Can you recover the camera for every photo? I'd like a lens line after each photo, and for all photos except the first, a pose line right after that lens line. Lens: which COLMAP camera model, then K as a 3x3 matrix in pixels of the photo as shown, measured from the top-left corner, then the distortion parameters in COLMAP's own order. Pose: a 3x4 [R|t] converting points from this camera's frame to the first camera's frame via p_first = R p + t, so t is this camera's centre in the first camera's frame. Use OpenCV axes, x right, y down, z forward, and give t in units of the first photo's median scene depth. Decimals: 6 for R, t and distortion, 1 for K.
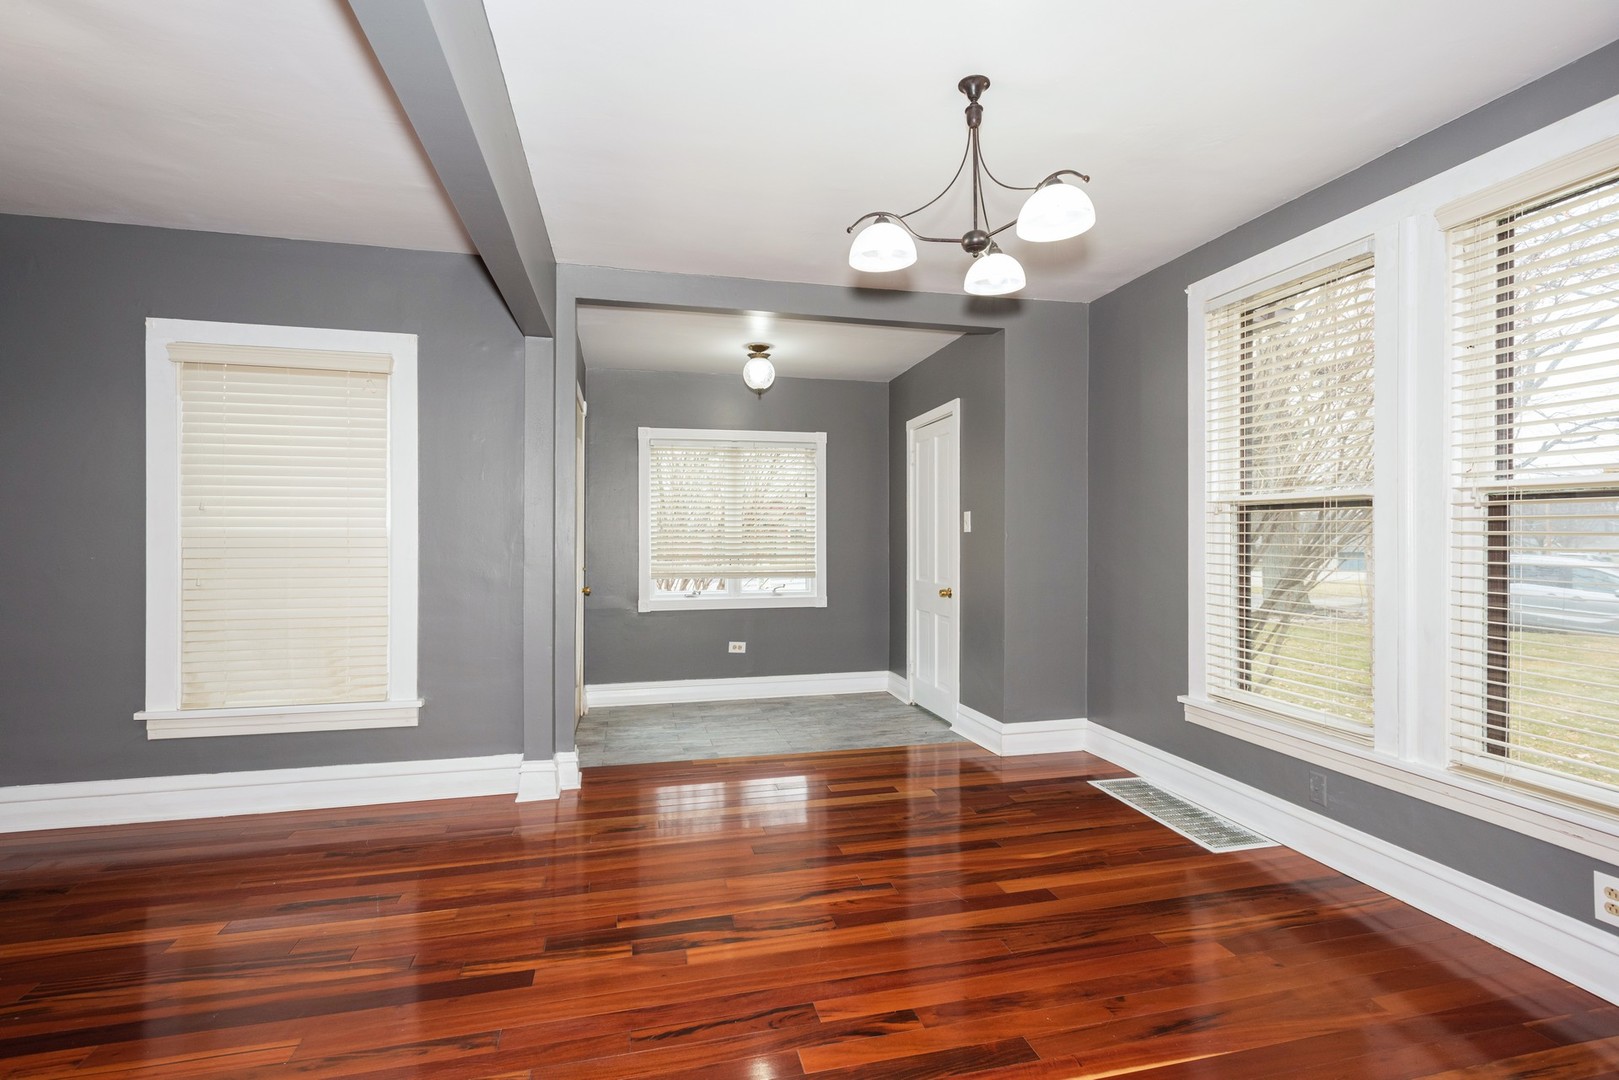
lens RADIAL K [[754.1, 0, 810.7], [0, 754.1, 534.0], [0, 0, 1]] dist [0.012343, -0.001951]
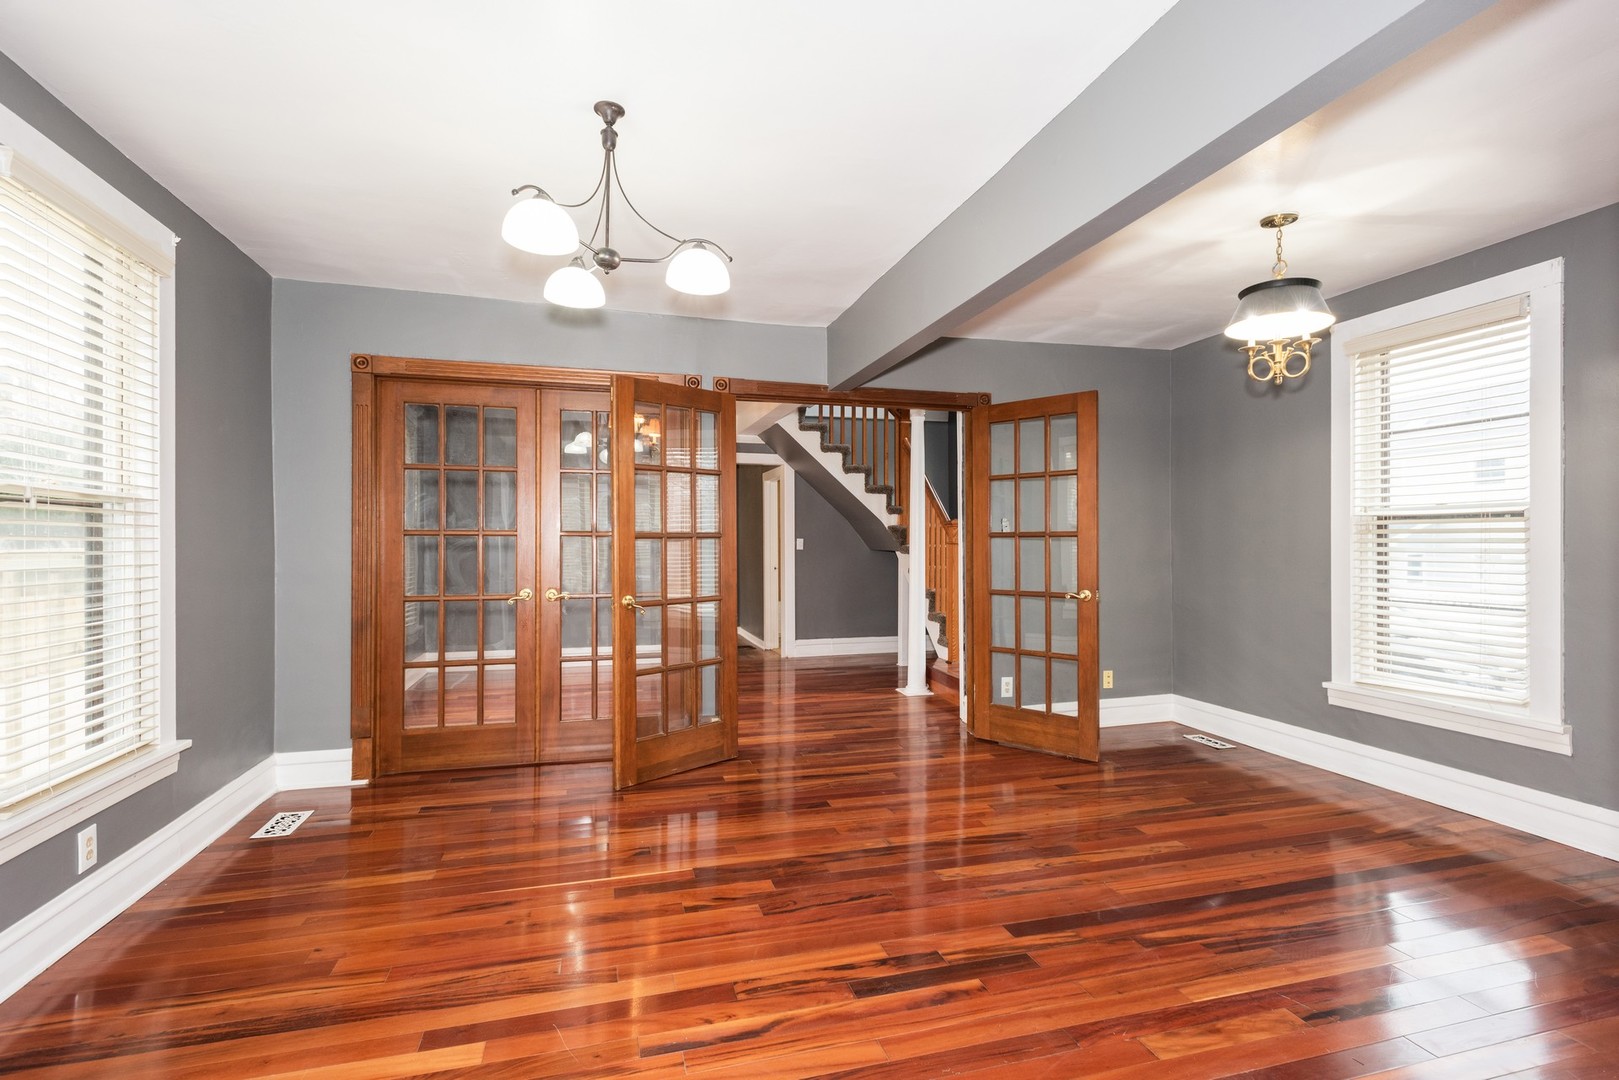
lens RADIAL K [[754.1, 0, 804.7], [0, 754.1, 542.3], [0, 0, 1]] dist [0.012343, -0.001951]
pose [[-0.999401, -0.004787, -0.034281, -0.017222], [-0.004789, 0.999989, -0.000028, 0.001419], [0.034280, 0.000136, -0.999412, 1.917755]]
